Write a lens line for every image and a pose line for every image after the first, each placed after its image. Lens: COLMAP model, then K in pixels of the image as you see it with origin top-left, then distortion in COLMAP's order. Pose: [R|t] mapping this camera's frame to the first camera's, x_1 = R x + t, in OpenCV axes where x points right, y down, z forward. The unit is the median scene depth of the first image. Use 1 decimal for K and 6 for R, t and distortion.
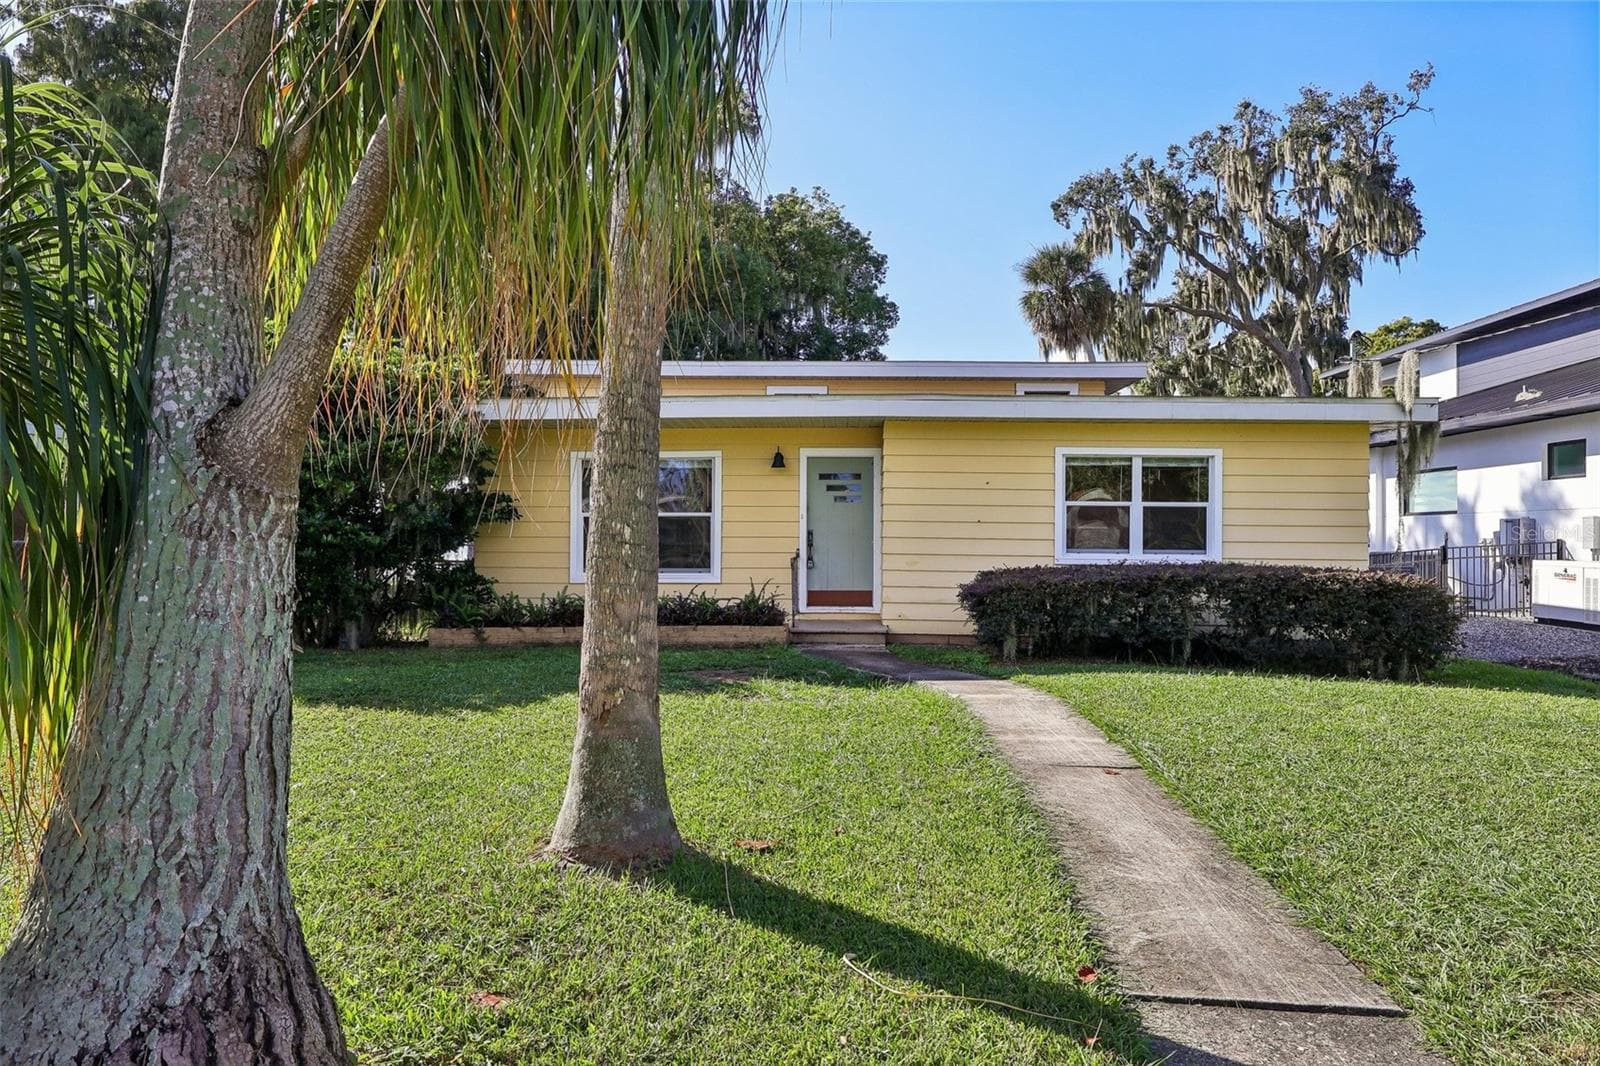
lens RADIAL K [[936.8, 0, 800.0], [0, 936.8, 533.0], [0, 0, 1]] dist [0.005549, 0.000251]
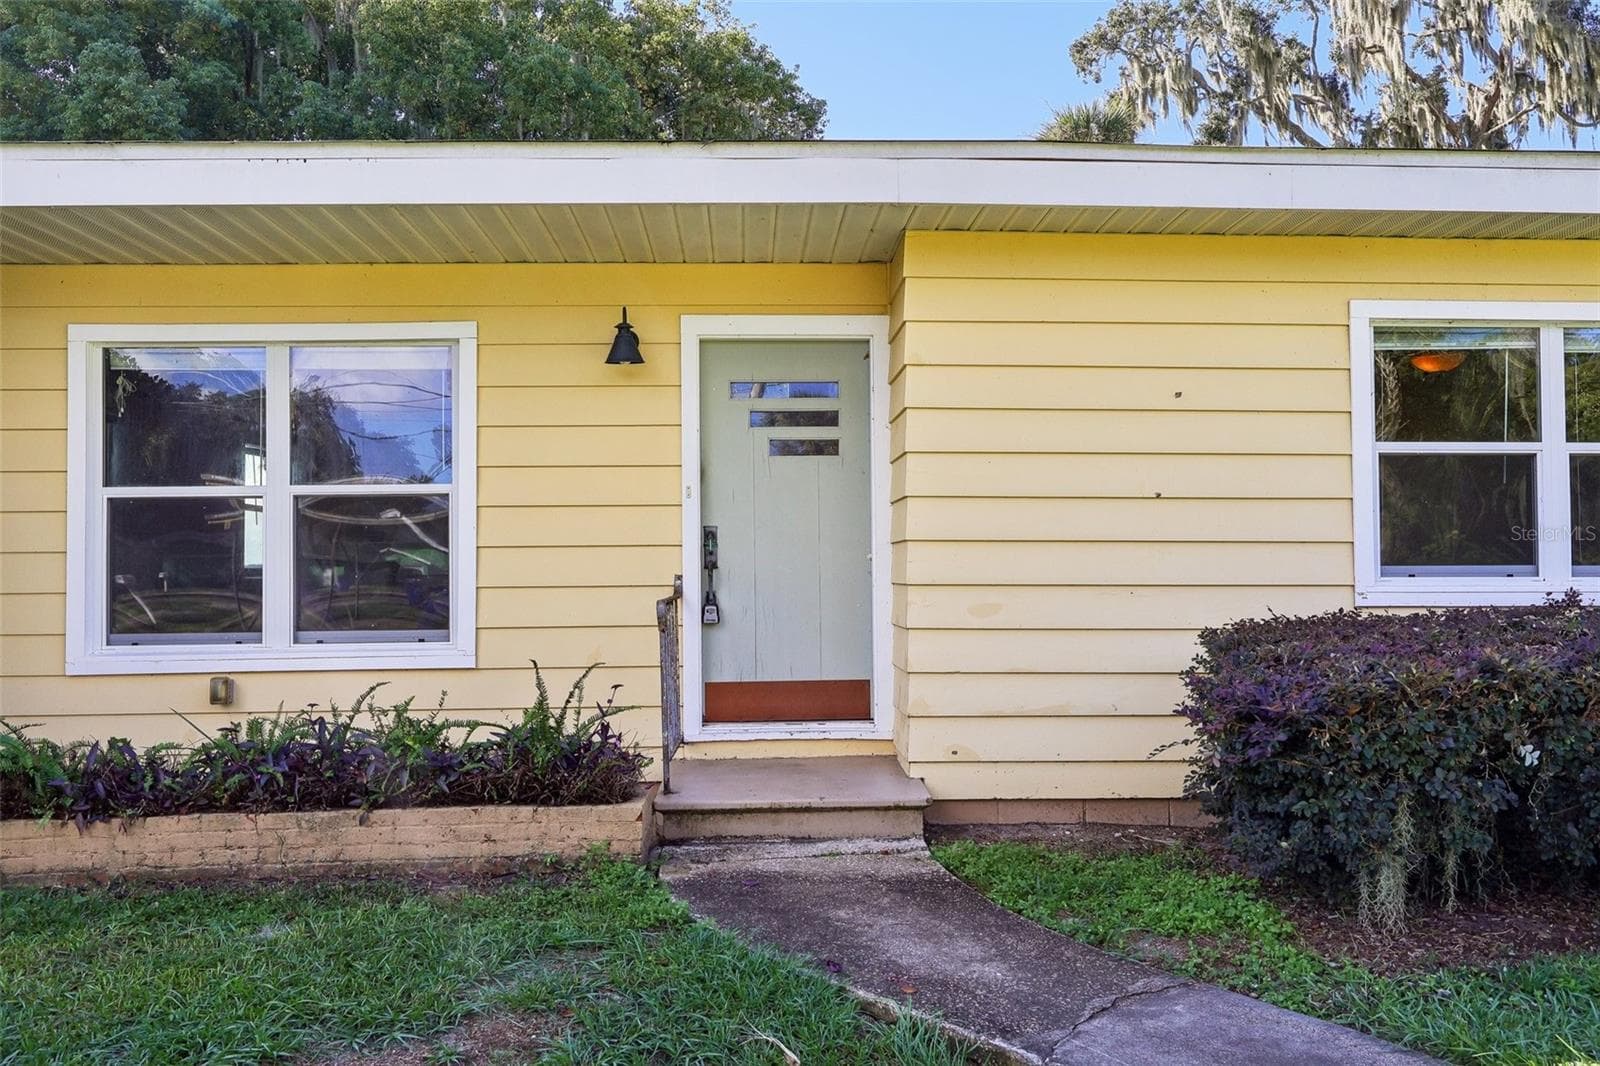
lens RADIAL K [[1275.8, 0, 800.0], [0, 1275.8, 533.0], [0, 0, 1]] dist [-0.004979, -0.000400]
pose [[0.996254, -0.009786, 0.085922, 0.001069], [0.011605, 0.999719, -0.020690, 0.004022], [-0.085695, 0.021610, 0.996087, 0.173862]]
